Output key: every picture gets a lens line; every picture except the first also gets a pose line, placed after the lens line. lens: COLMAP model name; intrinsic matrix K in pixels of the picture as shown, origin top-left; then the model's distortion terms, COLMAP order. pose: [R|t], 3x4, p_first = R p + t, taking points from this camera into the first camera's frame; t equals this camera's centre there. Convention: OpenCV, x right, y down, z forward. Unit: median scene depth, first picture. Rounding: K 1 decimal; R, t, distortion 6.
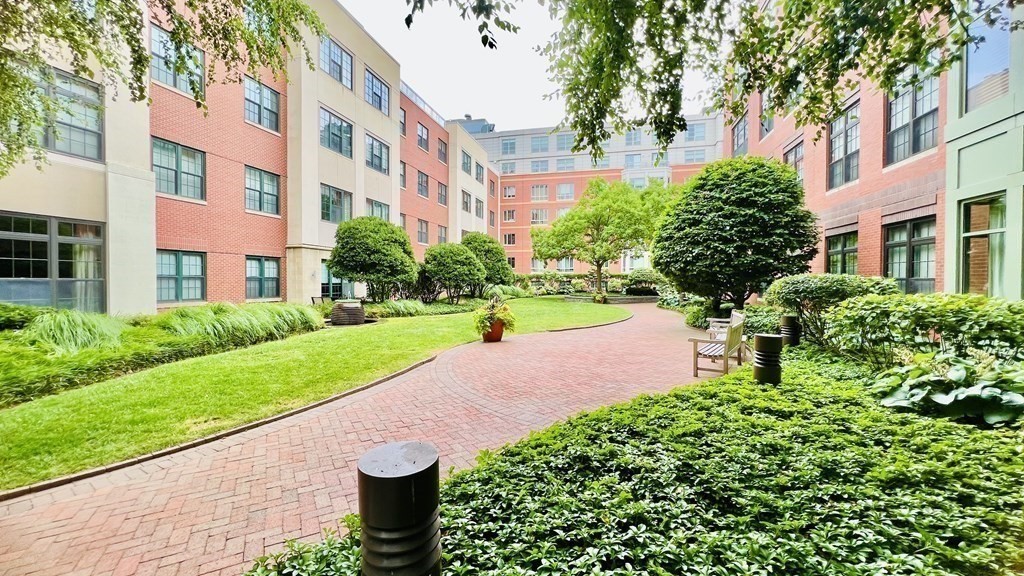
lens RADIAL K [[409.9, 0, 510.6], [0, 409.9, 287.9], [0, 0, 1]] dist [-0.000262, 0.000291]
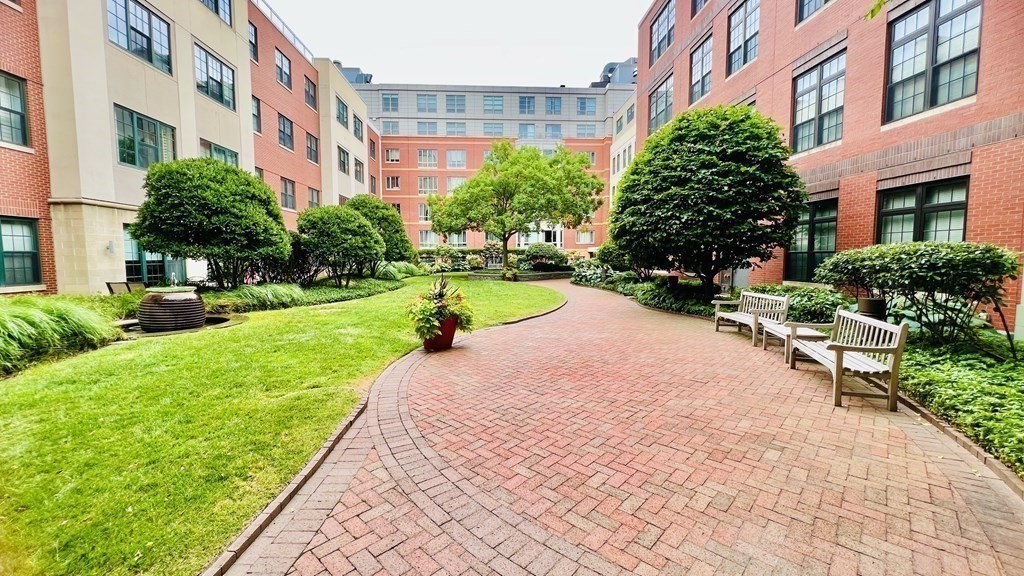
lens RADIAL K [[409.9, 0, 510.6], [0, 409.9, 286.2], [0, 0, 1]] dist [-0.000262, 0.000291]
pose [[0.955915, -0.025671, 0.292519, -0.067267], [0.009910, 0.998424, 0.055238, -0.001077], [-0.293476, -0.049905, 0.954663, 0.195811]]
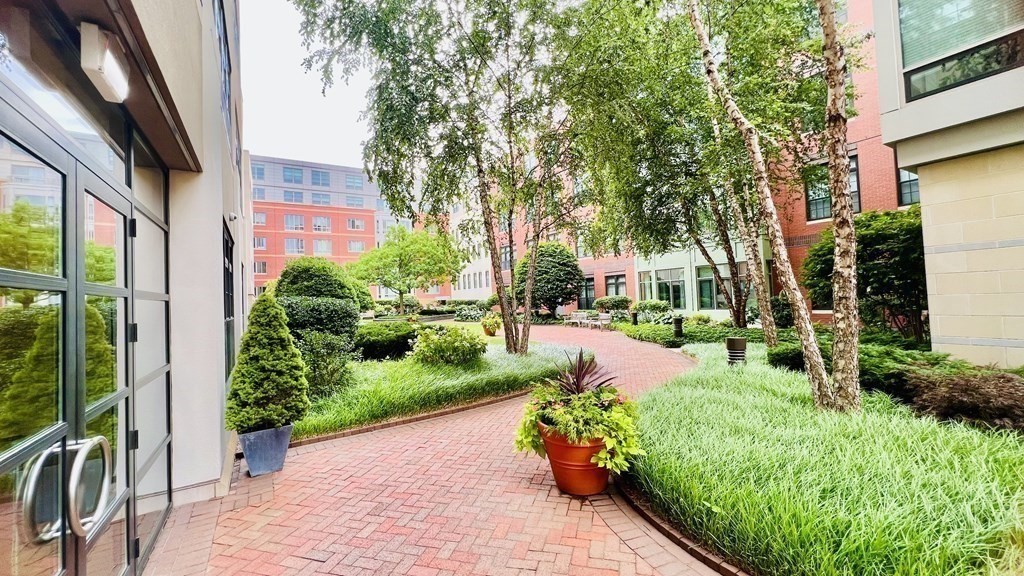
lens RADIAL K [[409.9, 0, 510.9], [0, 409.9, 285.8], [0, 0, 1]] dist [-0.000262, 0.000291]
pose [[0.704111, -0.004700, 0.710075, -0.712408], [0.053603, 0.997477, -0.046551, -0.002070], [-0.708064, 0.070840, 0.702586, -0.208089]]
